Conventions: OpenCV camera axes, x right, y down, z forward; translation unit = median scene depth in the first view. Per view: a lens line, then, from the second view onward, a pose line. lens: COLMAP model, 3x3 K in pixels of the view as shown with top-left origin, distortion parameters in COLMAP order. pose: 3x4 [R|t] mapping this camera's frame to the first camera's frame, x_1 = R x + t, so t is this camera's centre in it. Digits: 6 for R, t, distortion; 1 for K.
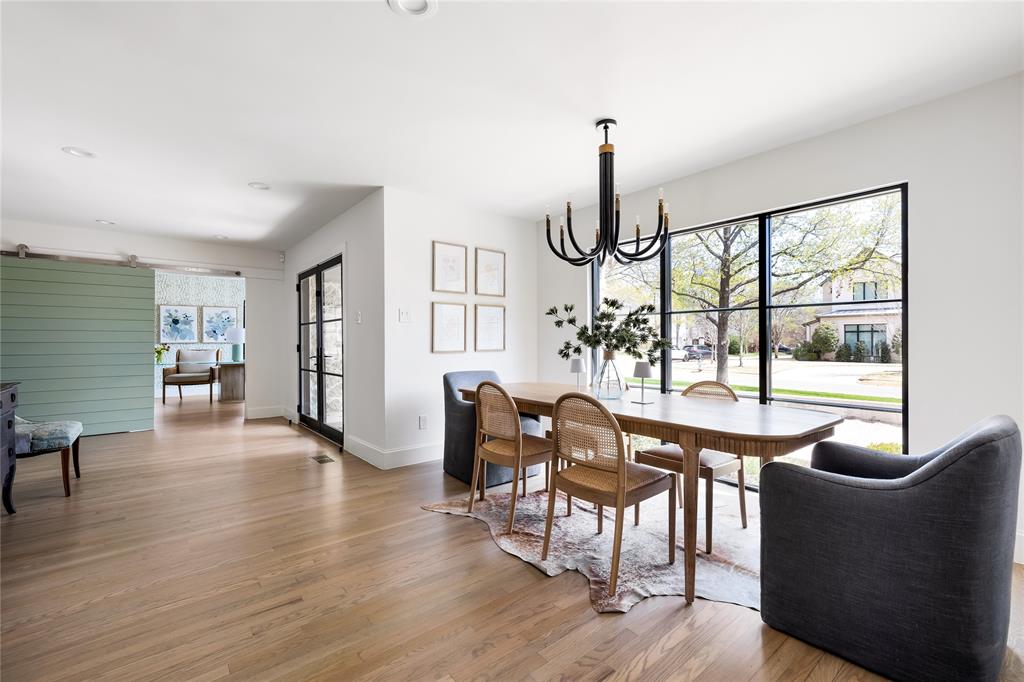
lens RADIAL K [[441.6, 0, 513.1], [0, 441.6, 337.3], [0, 0, 1]] dist [0.003908, 0.000364]
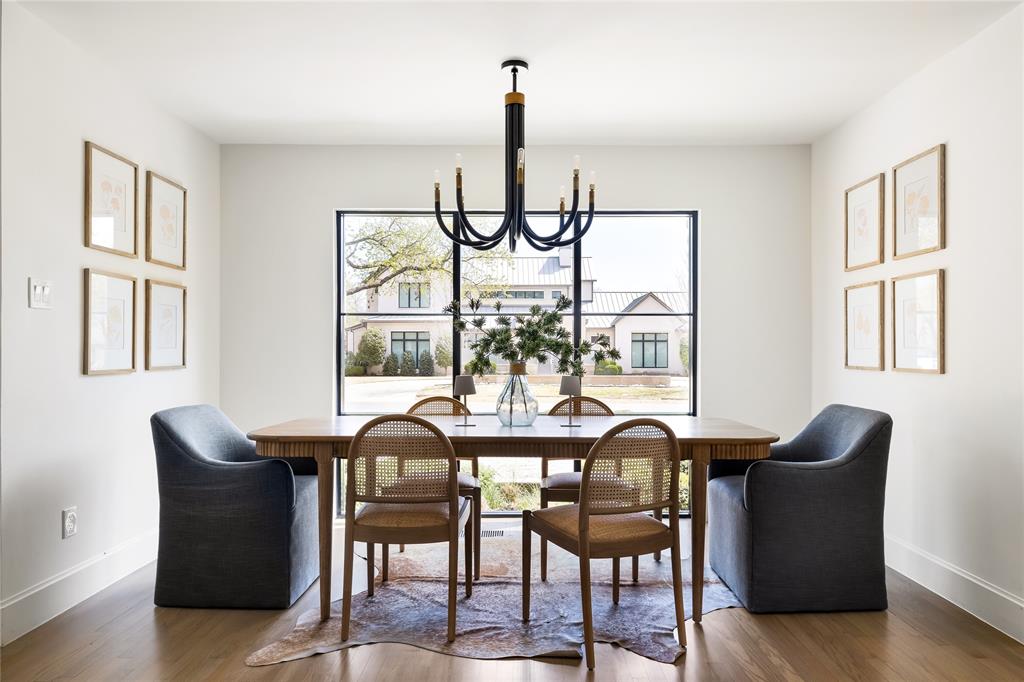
lens RADIAL K [[658.1, 0, 513.2], [0, 658.1, 342.3], [0, 0, 1]] dist [-0.004275, 0.000222]
pose [[0.631989, 0.010725, 0.774903, -0.583392], [-0.006793, 0.999942, -0.008300, 0.003832], [-0.774948, -0.000018, 0.632025, 0.248266]]
